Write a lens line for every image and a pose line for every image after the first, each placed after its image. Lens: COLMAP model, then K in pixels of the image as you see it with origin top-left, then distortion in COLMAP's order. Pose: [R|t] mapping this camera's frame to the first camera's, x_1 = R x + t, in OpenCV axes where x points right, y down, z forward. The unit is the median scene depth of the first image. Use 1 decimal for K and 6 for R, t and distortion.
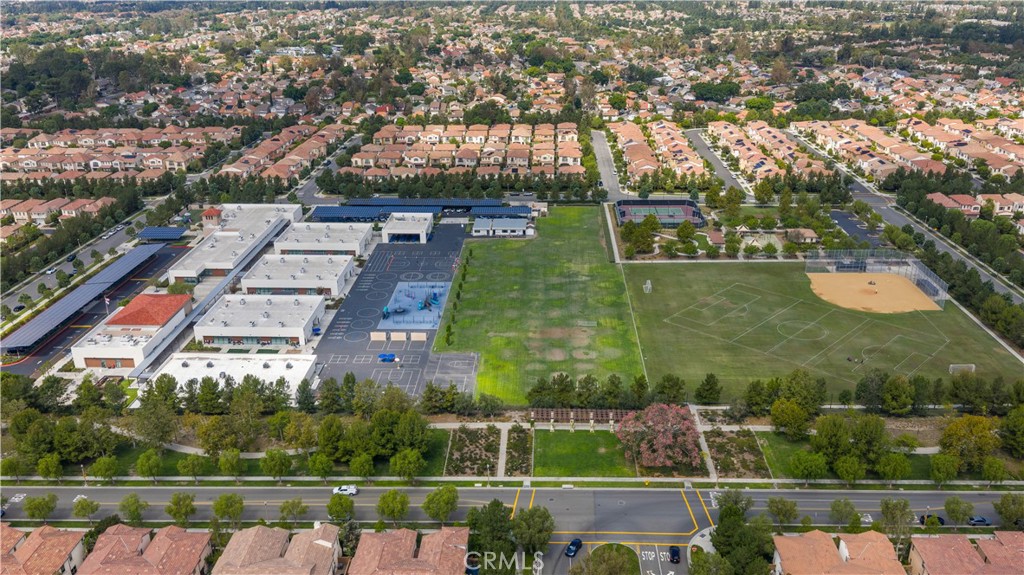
lens RADIAL K [[844.4, 0, 512.0], [0, 844.4, 287.5], [0, 0, 1]] dist [-0.004788, -0.002361]
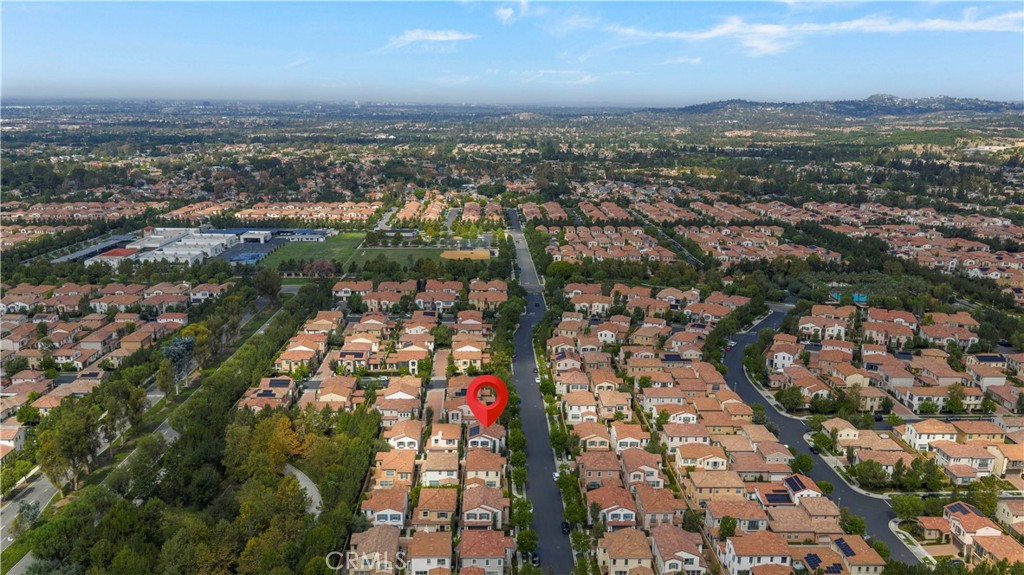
lens RADIAL K [[844.4, 0, 512.0], [0, 844.4, 287.5], [0, 0, 1]] dist [-0.004788, -0.002361]
pose [[0.997135, 0.004386, 0.075516, 0.138821], [0.007864, 0.986898, -0.161154, 0.158144], [-0.075233, 0.161286, 0.984036, -0.399434]]
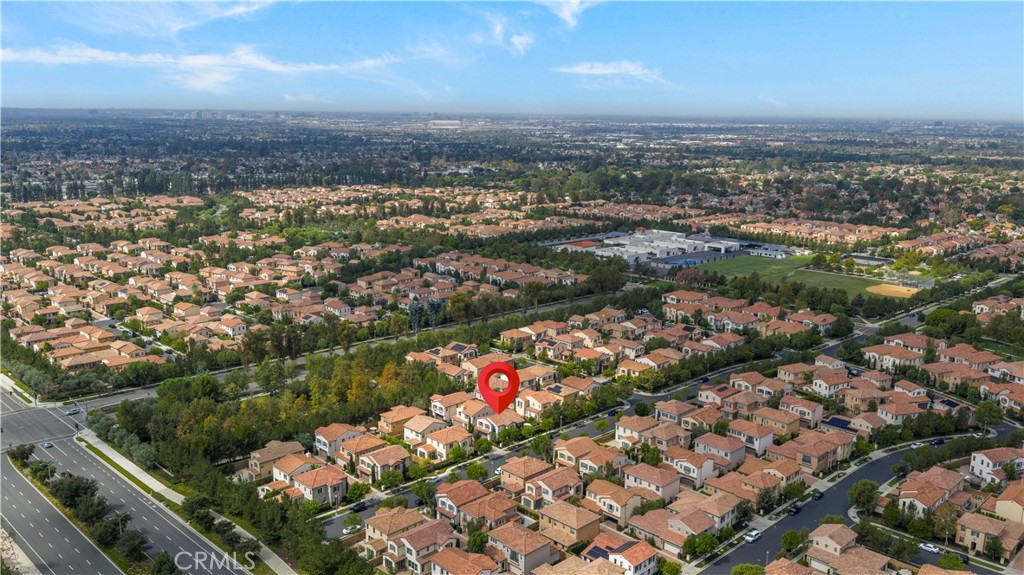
lens RADIAL K [[844.4, 0, 512.0], [0, 844.4, 287.5], [0, 0, 1]] dist [-0.004788, -0.002361]
pose [[0.737468, 0.156777, -0.656933, 0.372213], [-0.269102, 0.960348, -0.072904, 0.133375], [0.619455, 0.230546, 0.750416, -0.340759]]
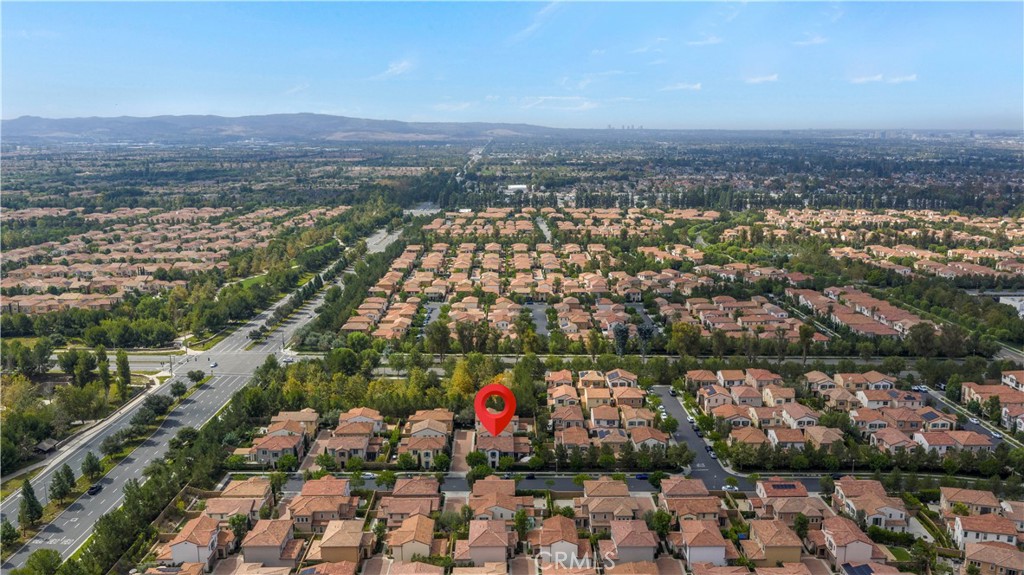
lens RADIAL K [[844.4, 0, 512.0], [0, 844.4, 287.5], [0, 0, 1]] dist [-0.004788, -0.002361]
pose [[0.041249, 0.194056, -0.980123, 0.463302], [-0.366999, 0.915330, 0.165782, 0.047986], [0.929306, 0.352866, 0.108974, -0.123847]]
